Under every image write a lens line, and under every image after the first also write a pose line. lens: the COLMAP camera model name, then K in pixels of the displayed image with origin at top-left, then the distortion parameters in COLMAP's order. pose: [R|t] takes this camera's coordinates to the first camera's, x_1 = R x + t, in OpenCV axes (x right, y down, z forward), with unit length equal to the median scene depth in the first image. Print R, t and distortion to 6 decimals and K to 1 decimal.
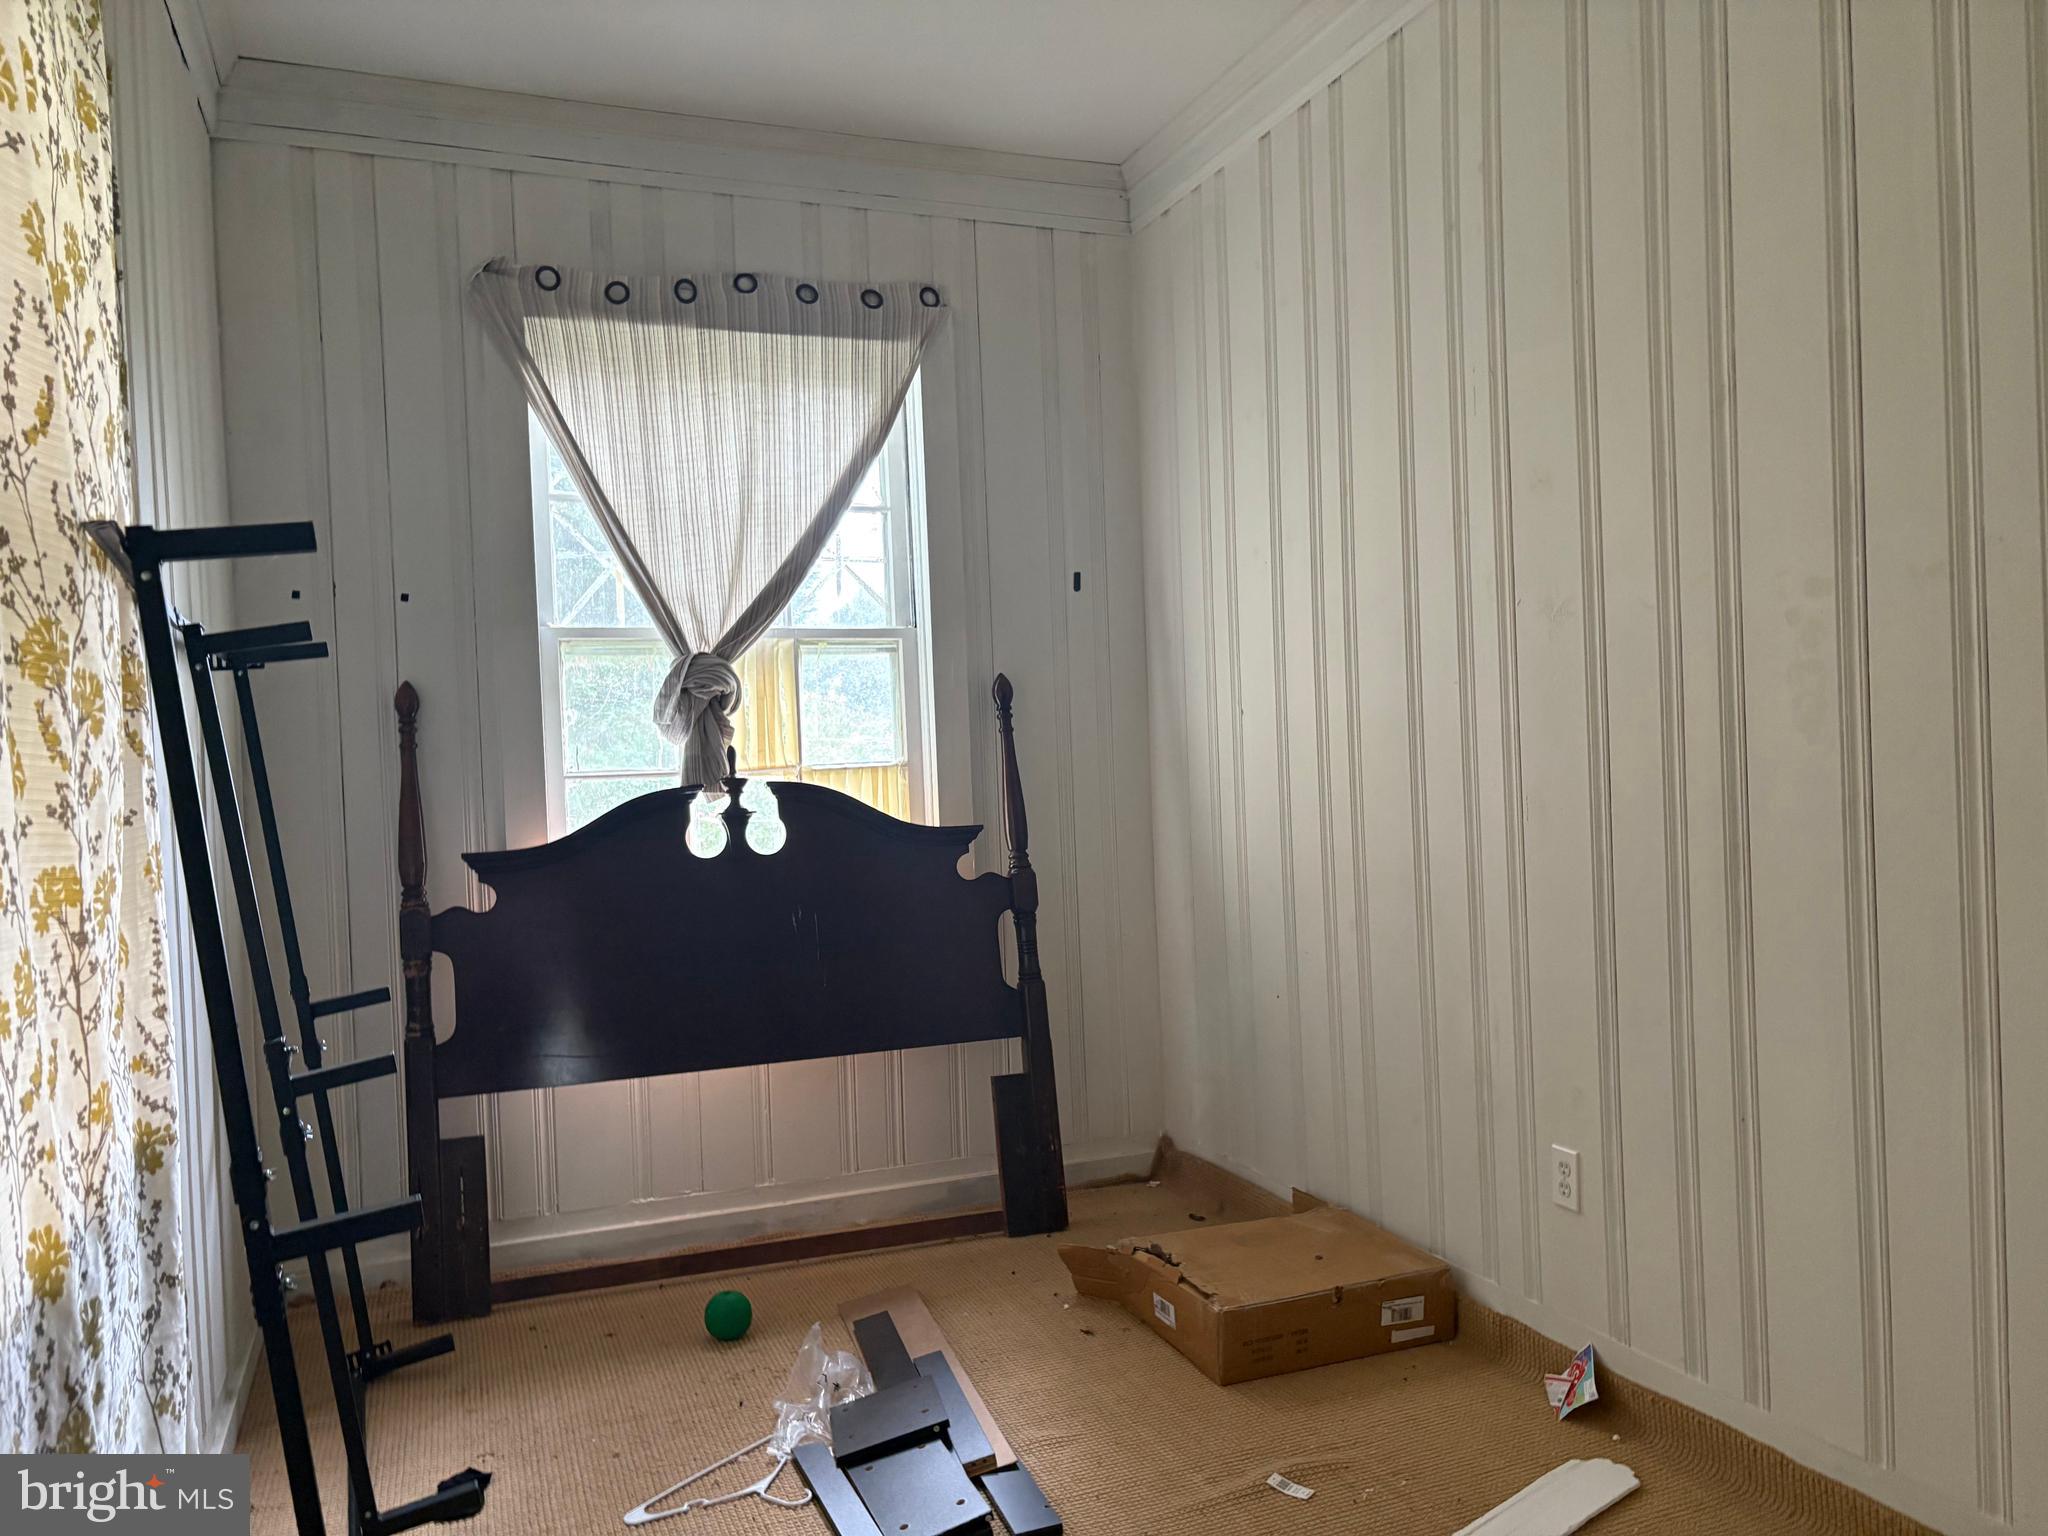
lens RADIAL K [[1556.2, 0, 1024.0], [0, 1556.2, 768.0], [0, 0, 1]] dist [-0.039512, 0.033110]
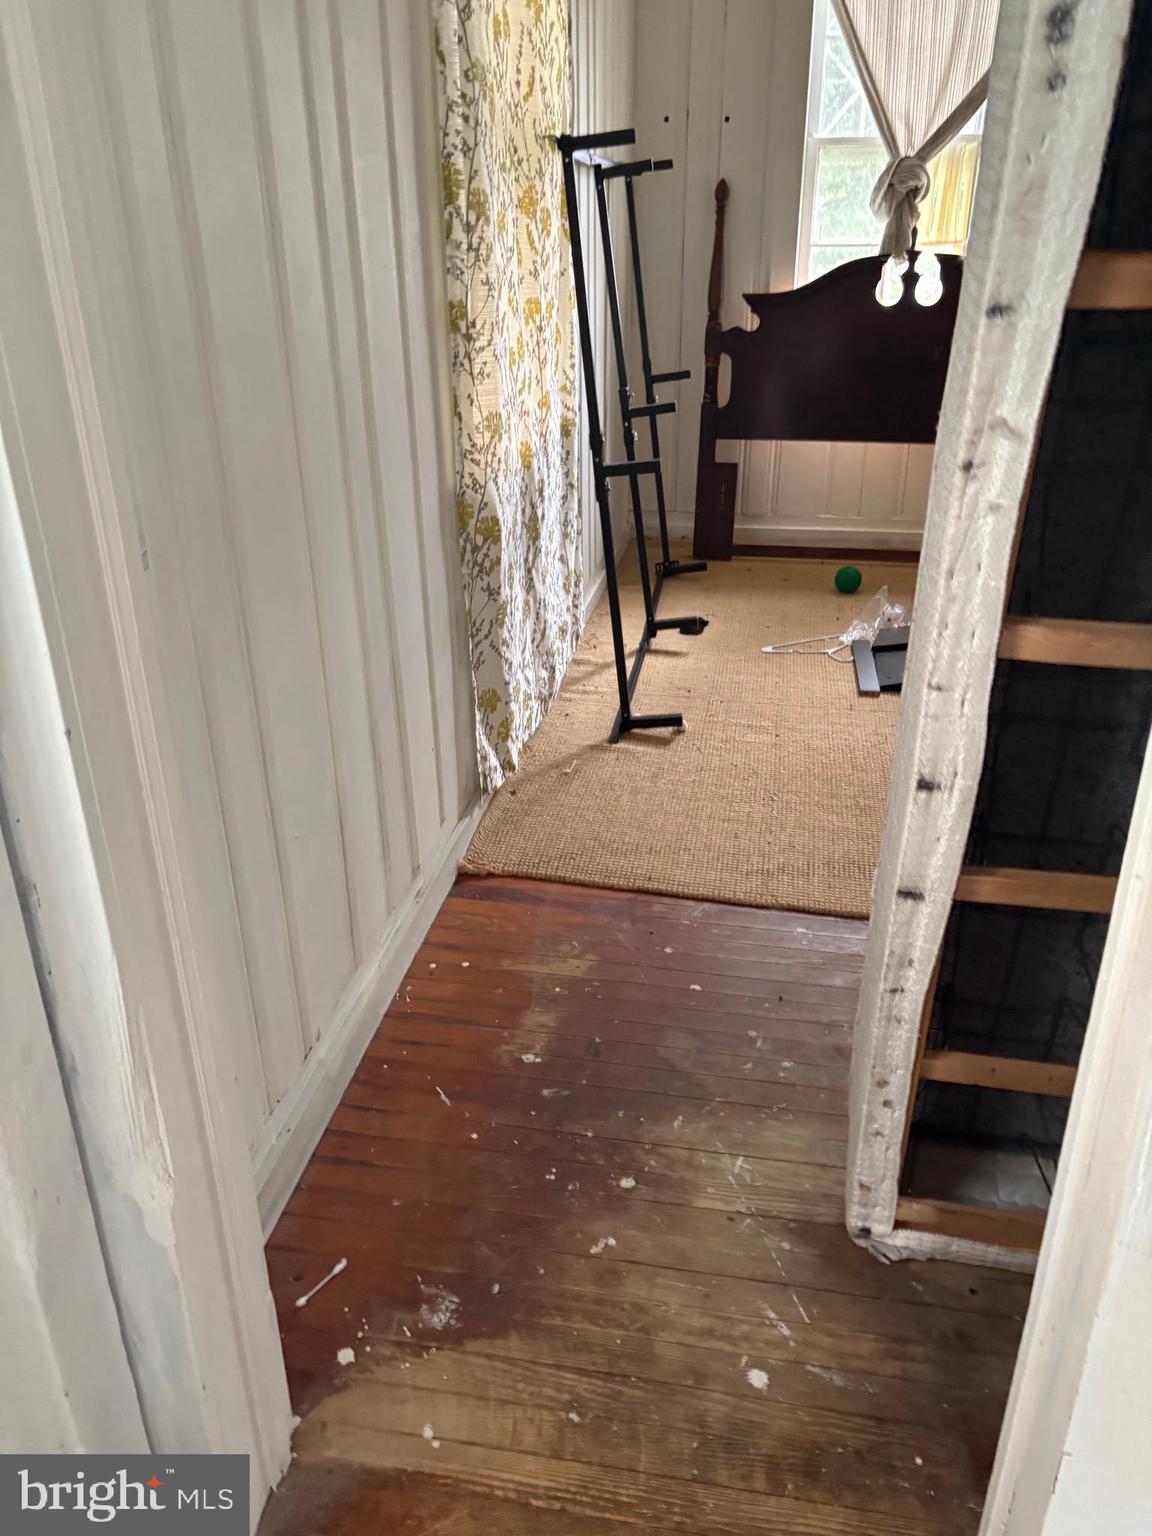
lens RADIAL K [[1179.5, 0, 564.8], [0, 1179.5, 772.7], [0, 0, 1]] dist [0.080405, 0.007513]
pose [[0.848507, 0.254081, -0.464198, 0.245995], [-0.032333, 0.900447, 0.433763, -0.039748], [0.528196, -0.353042, 0.772250, -0.356824]]
